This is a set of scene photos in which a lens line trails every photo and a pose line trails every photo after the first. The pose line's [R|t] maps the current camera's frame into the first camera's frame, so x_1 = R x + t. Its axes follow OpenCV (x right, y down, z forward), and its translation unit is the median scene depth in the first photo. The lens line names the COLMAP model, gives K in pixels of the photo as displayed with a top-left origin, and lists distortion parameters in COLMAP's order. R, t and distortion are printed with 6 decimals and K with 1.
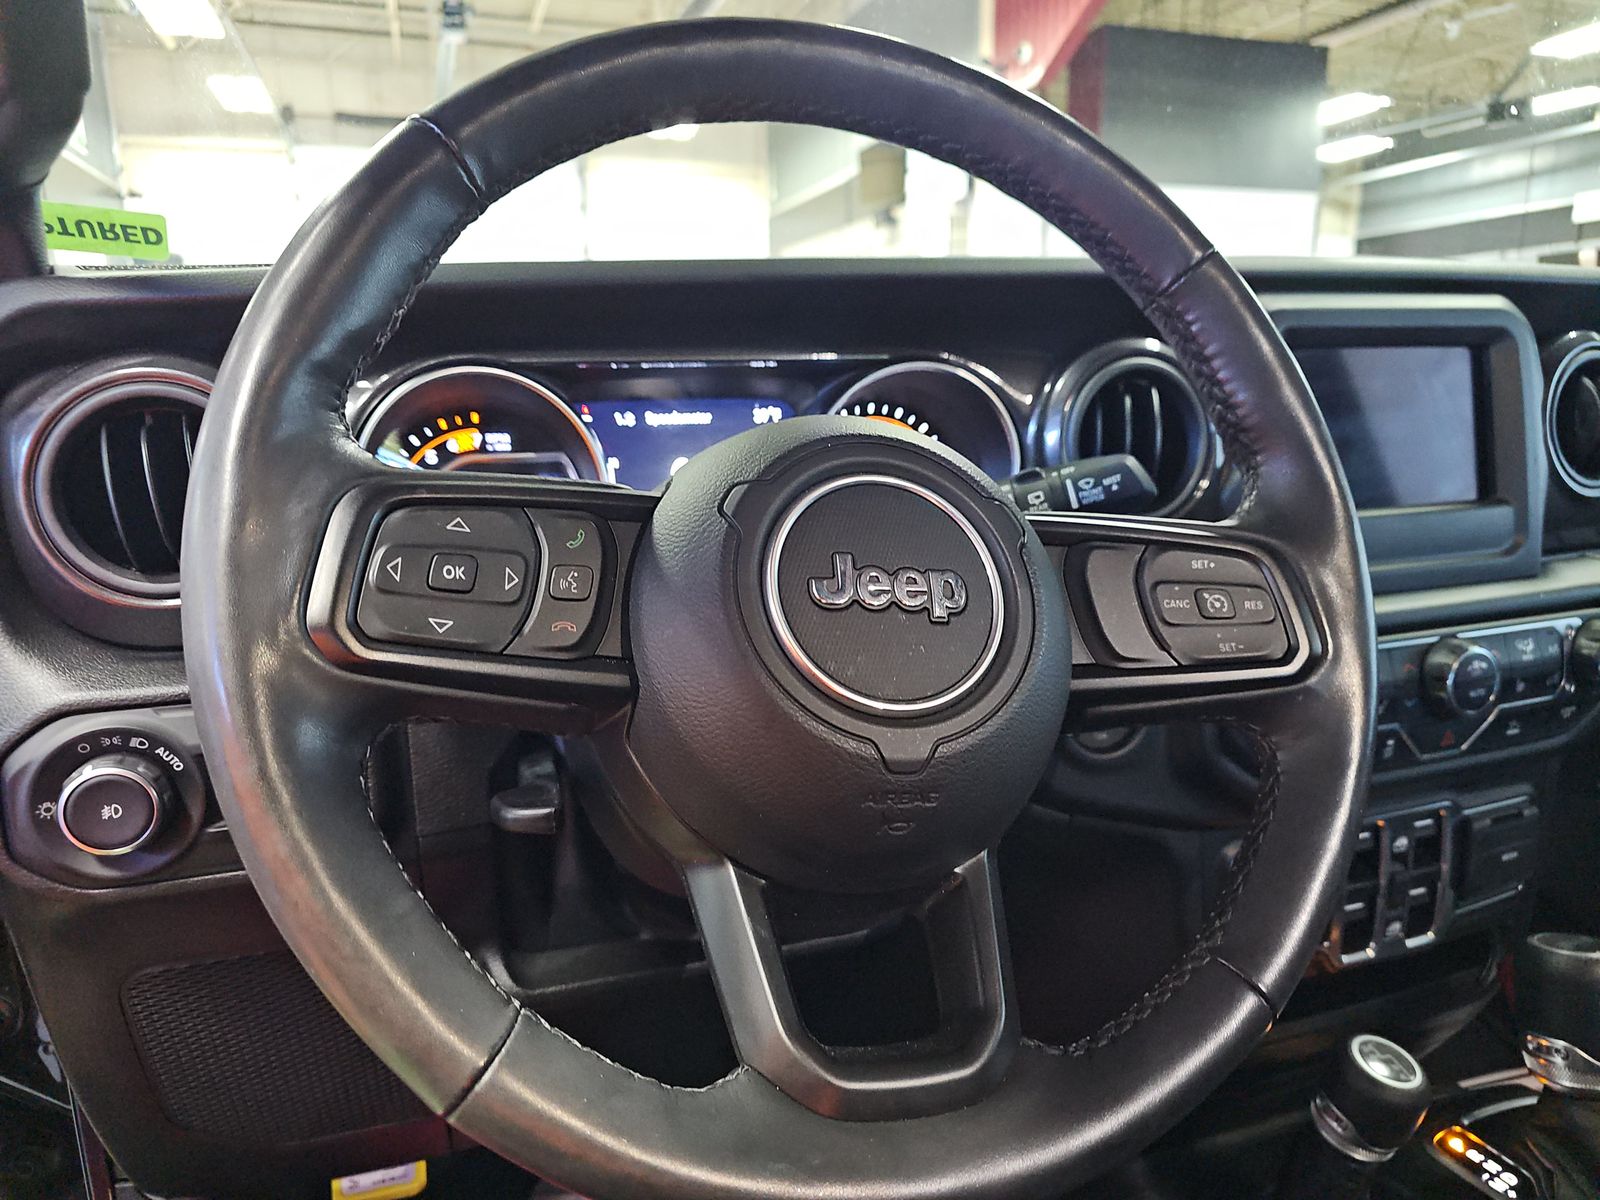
lens RADIAL K [[1047.0, 0, 792.4], [0, 1047.0, 601.2], [0, 0, 1]] dist [-0.009878, 0.003607]
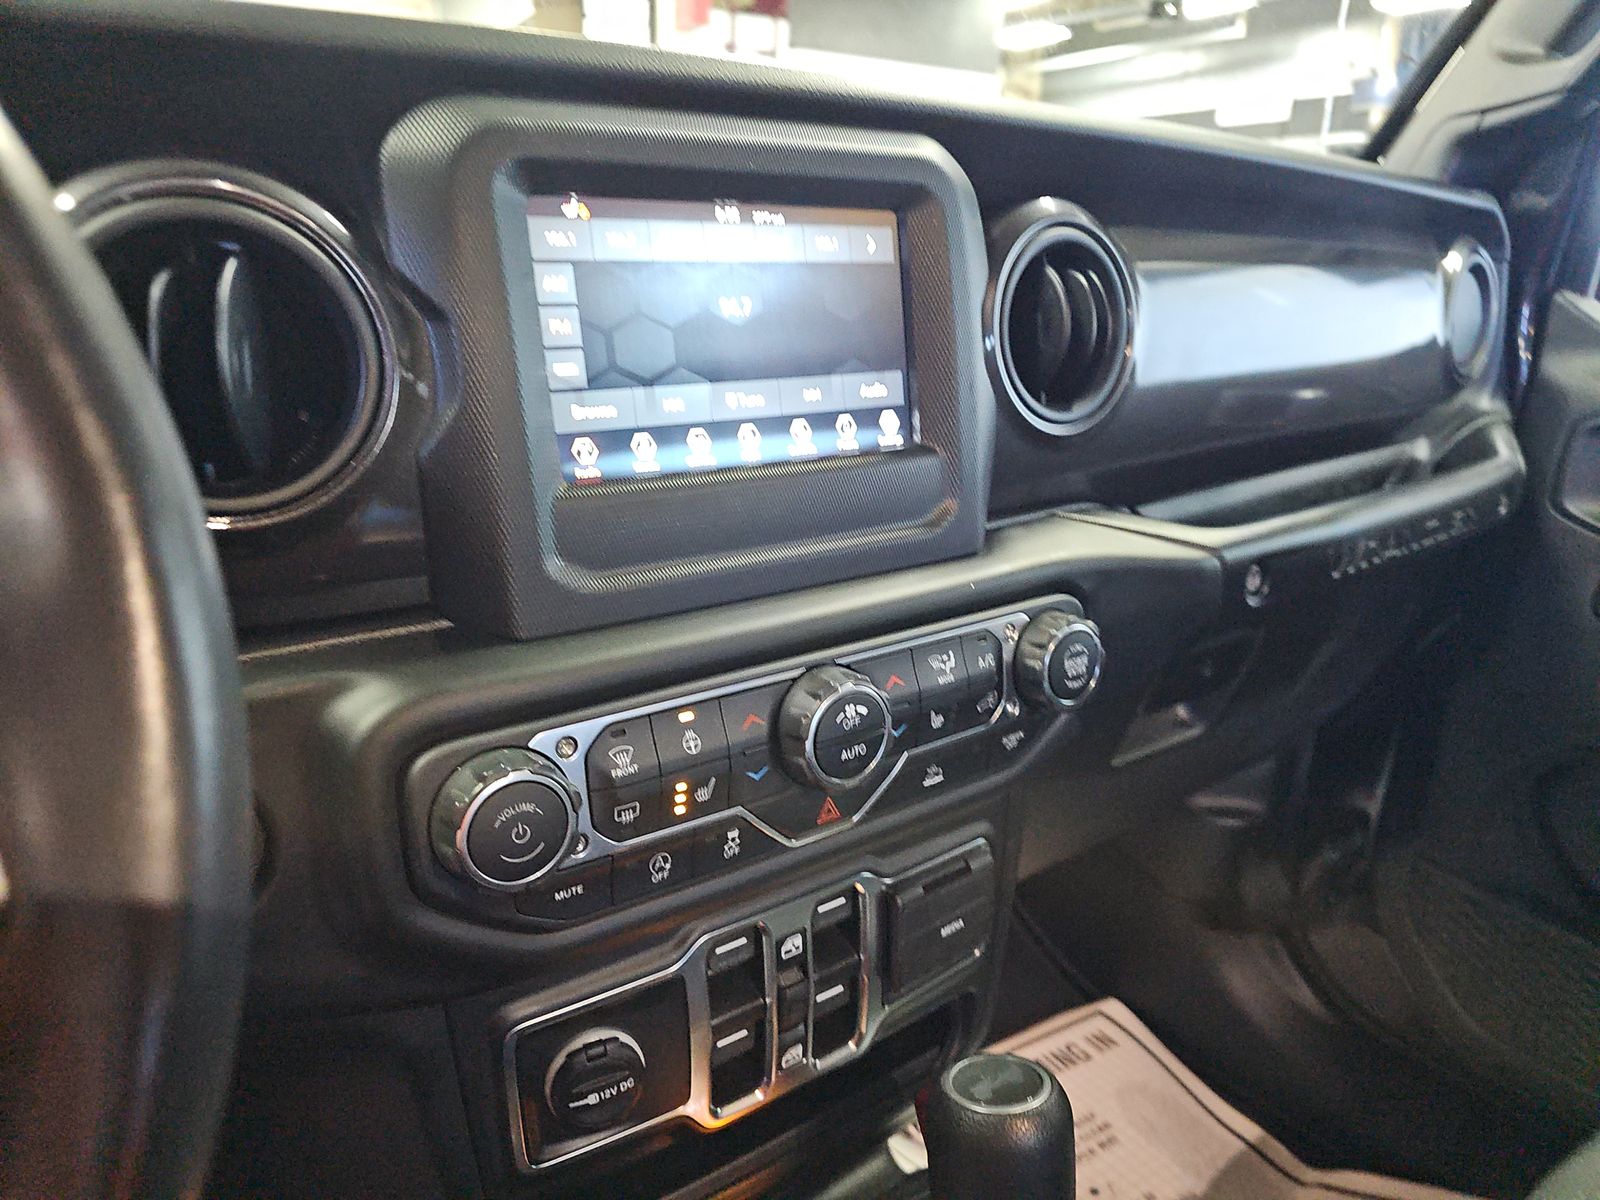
lens RADIAL K [[1047.0, 0, 805.1], [0, 1047.0, 600.5], [0, 0, 1]] dist [-0.009878, 0.003607]
pose [[0.964587, -0.052448, 0.258497, 0.422891], [0.023926, 0.993389, 0.112276, -0.076347], [-0.262676, -0.102115, 0.959465, 0.349324]]
